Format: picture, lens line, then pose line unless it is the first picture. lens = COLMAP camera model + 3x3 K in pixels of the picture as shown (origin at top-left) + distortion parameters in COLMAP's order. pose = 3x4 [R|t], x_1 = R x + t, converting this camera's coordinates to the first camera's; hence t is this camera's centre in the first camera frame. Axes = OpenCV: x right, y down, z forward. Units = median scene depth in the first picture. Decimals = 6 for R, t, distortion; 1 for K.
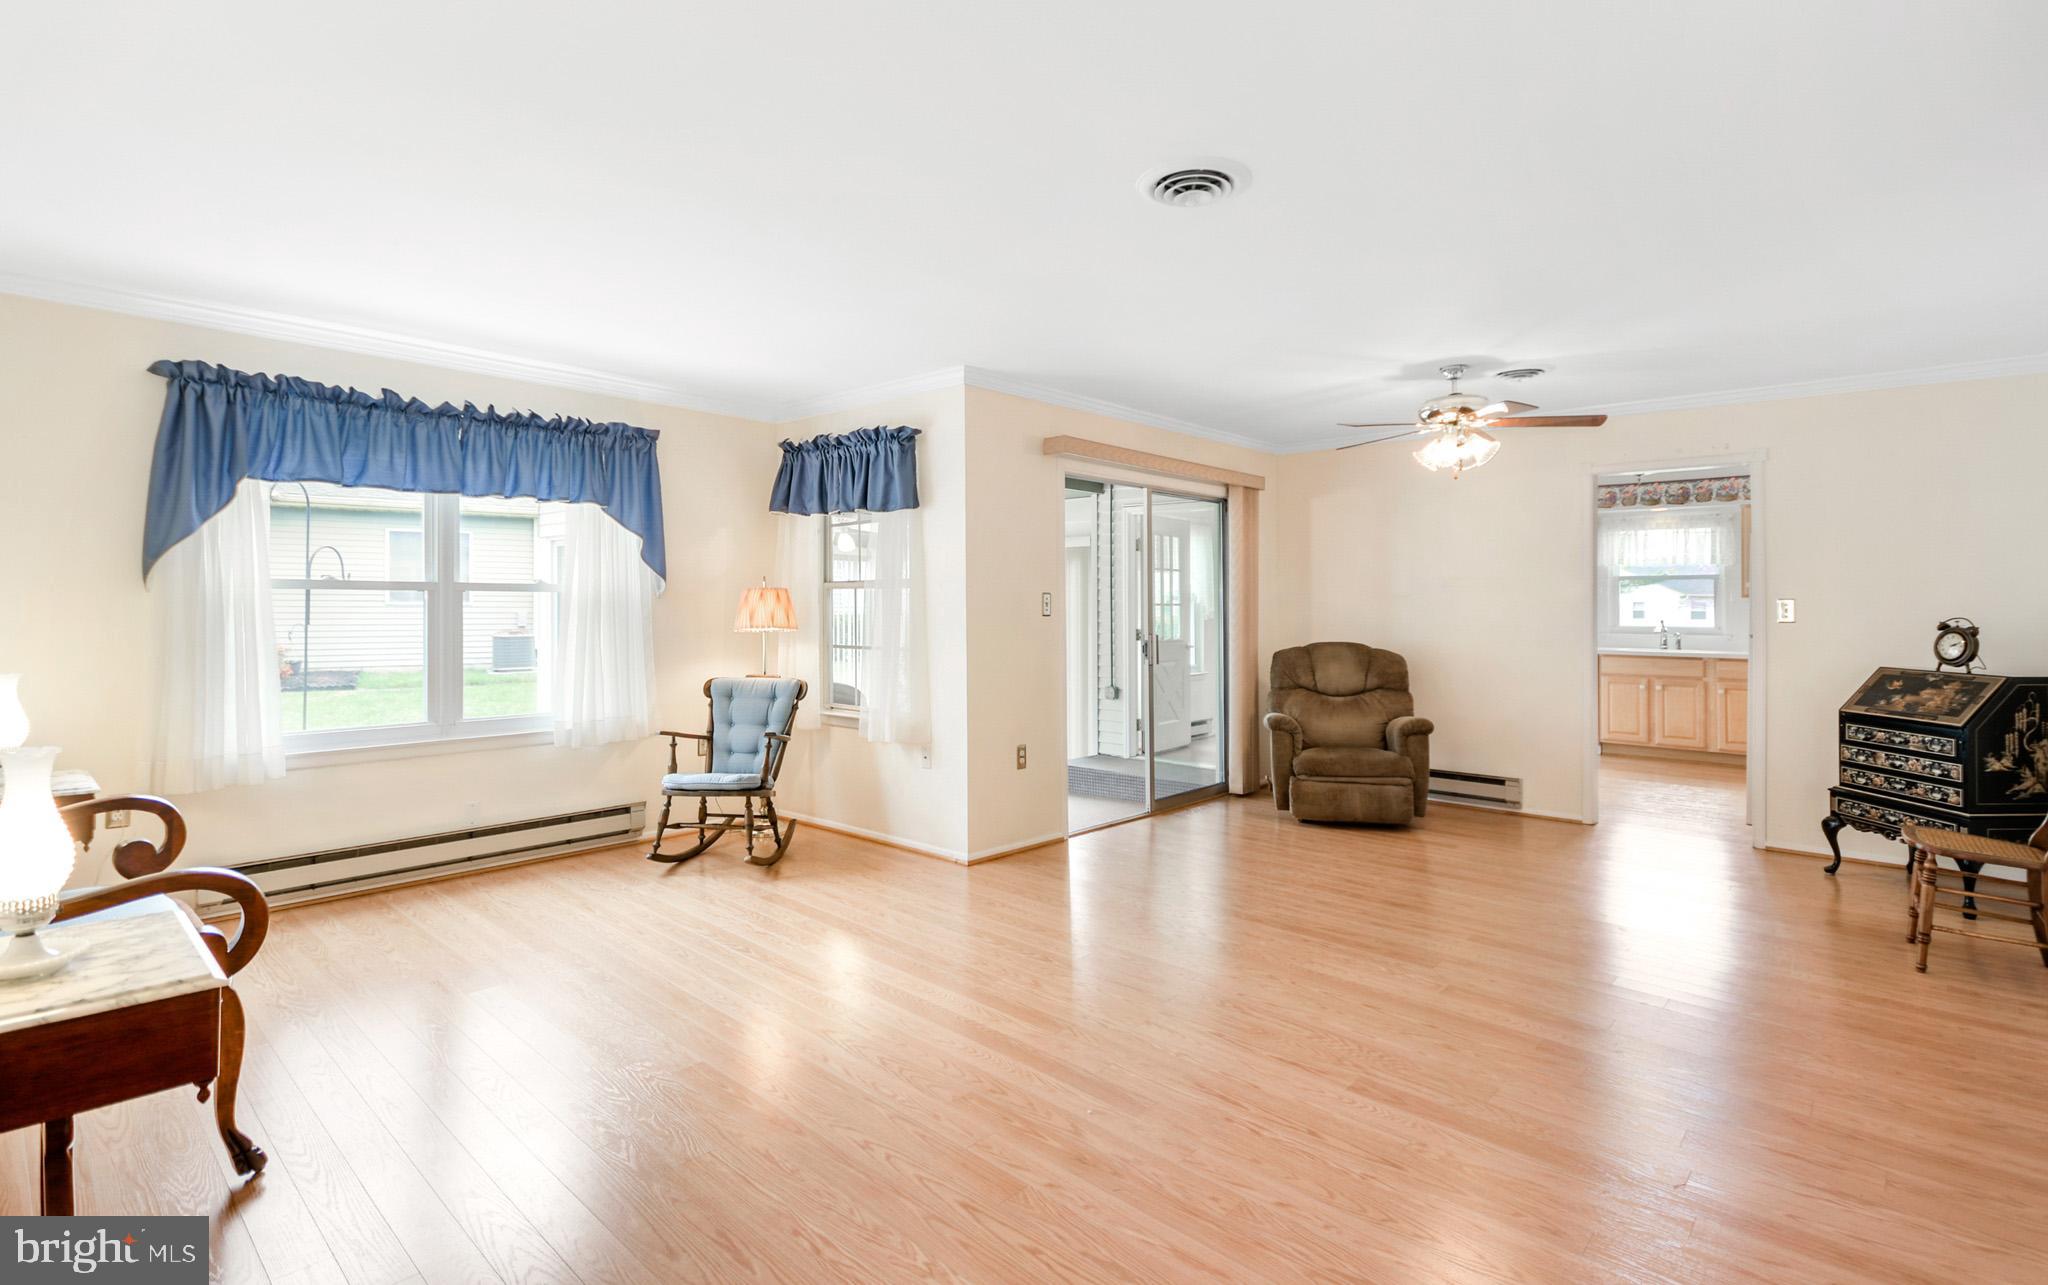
lens RADIAL K [[998.1, 0, 1015.5], [0, 998.1, 601.0], [0, 0, 1]] dist [0.020571, -0.000048]
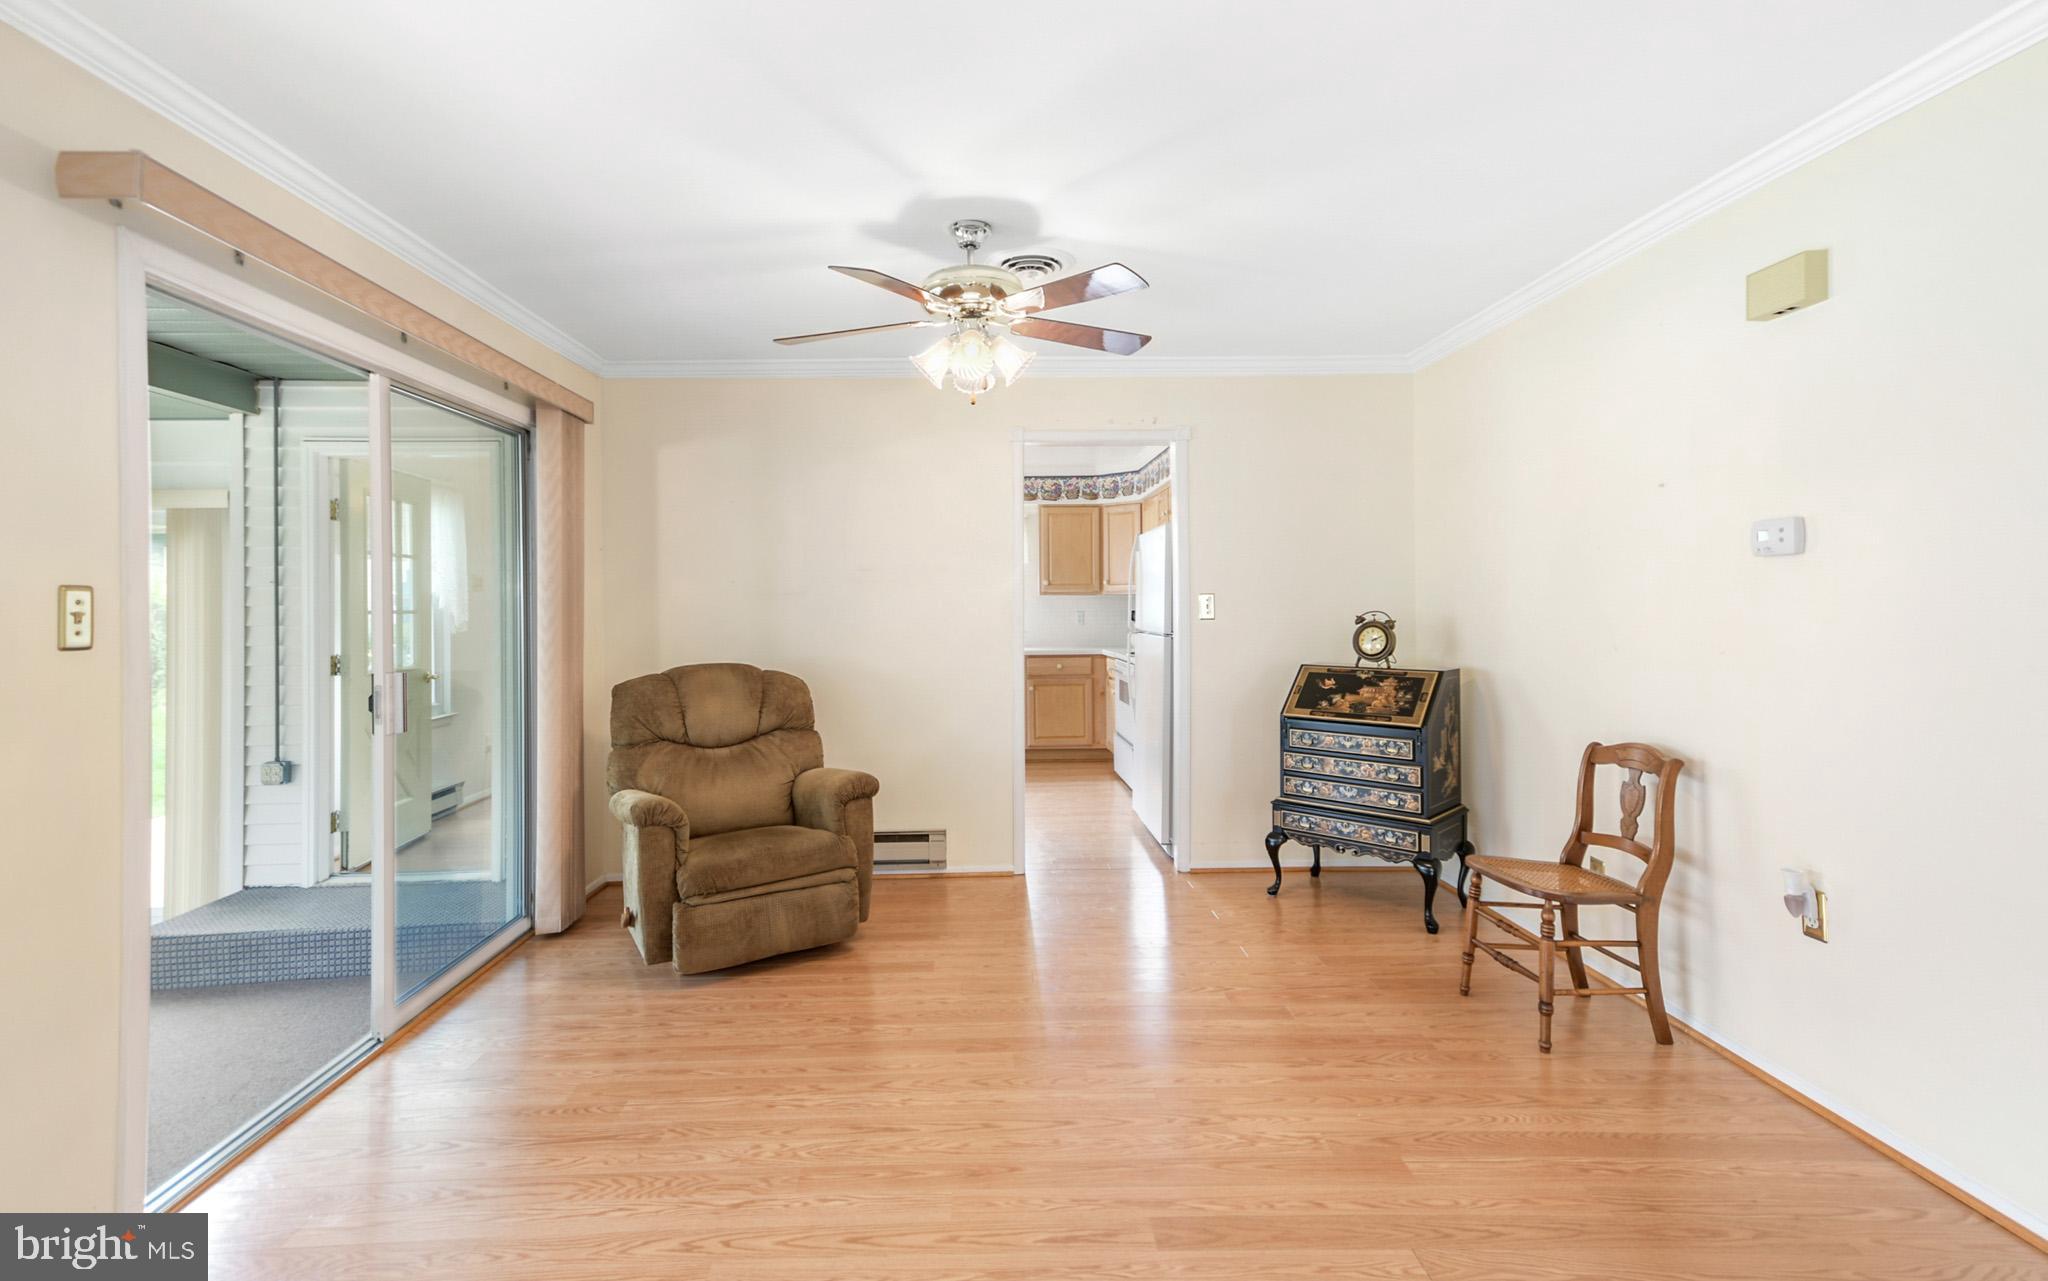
lens RADIAL K [[938.3, 0, 988.8], [0, 938.3, 584.8], [0, 0, 1]] dist [0.017414, -0.000122]
pose [[0.730780, 0.003764, 0.682603, 0.036157], [0.012193, 0.999753, -0.018566, 0.003027], [-0.682505, 0.021890, 0.730553, 0.484471]]
